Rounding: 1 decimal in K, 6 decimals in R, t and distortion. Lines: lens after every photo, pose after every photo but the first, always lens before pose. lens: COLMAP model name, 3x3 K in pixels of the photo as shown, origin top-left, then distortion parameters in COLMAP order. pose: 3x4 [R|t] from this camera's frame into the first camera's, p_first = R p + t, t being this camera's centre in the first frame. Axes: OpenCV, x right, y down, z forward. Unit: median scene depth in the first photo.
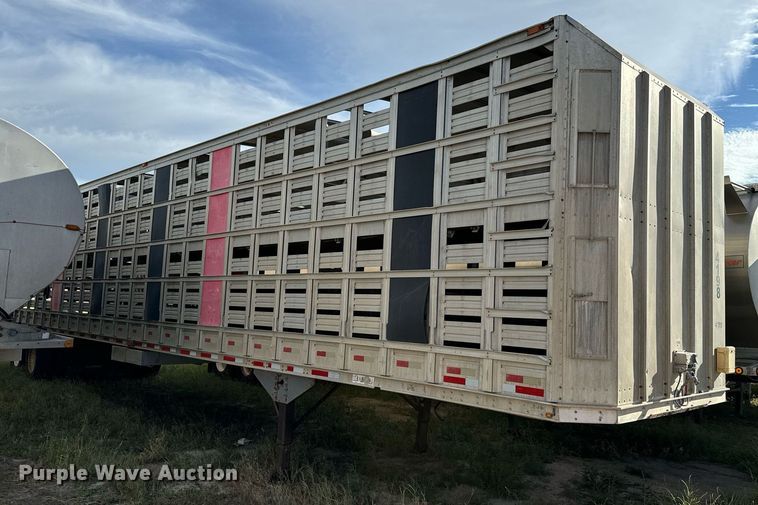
lens RADIAL K [[580.3, 0, 379.0], [0, 580.3, 252.5], [0, 0, 1]] dist [0.071340, -0.006622]
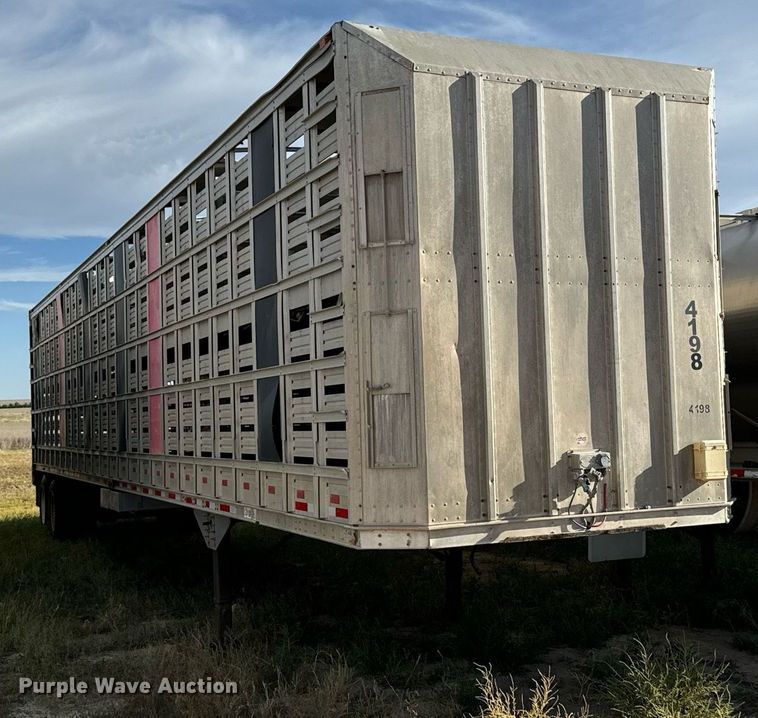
lens RADIAL K [[1078.7, 0, 379.0], [0, 1078.7, 359.0], [0, 0, 1]] dist [0.111836, 0.138153]
pose [[0.928471, -0.090550, -0.360196, 0.806471], [0.105305, 0.994207, 0.021509, 0.004326], [0.356162, -0.057901, 0.932628, -0.311149]]
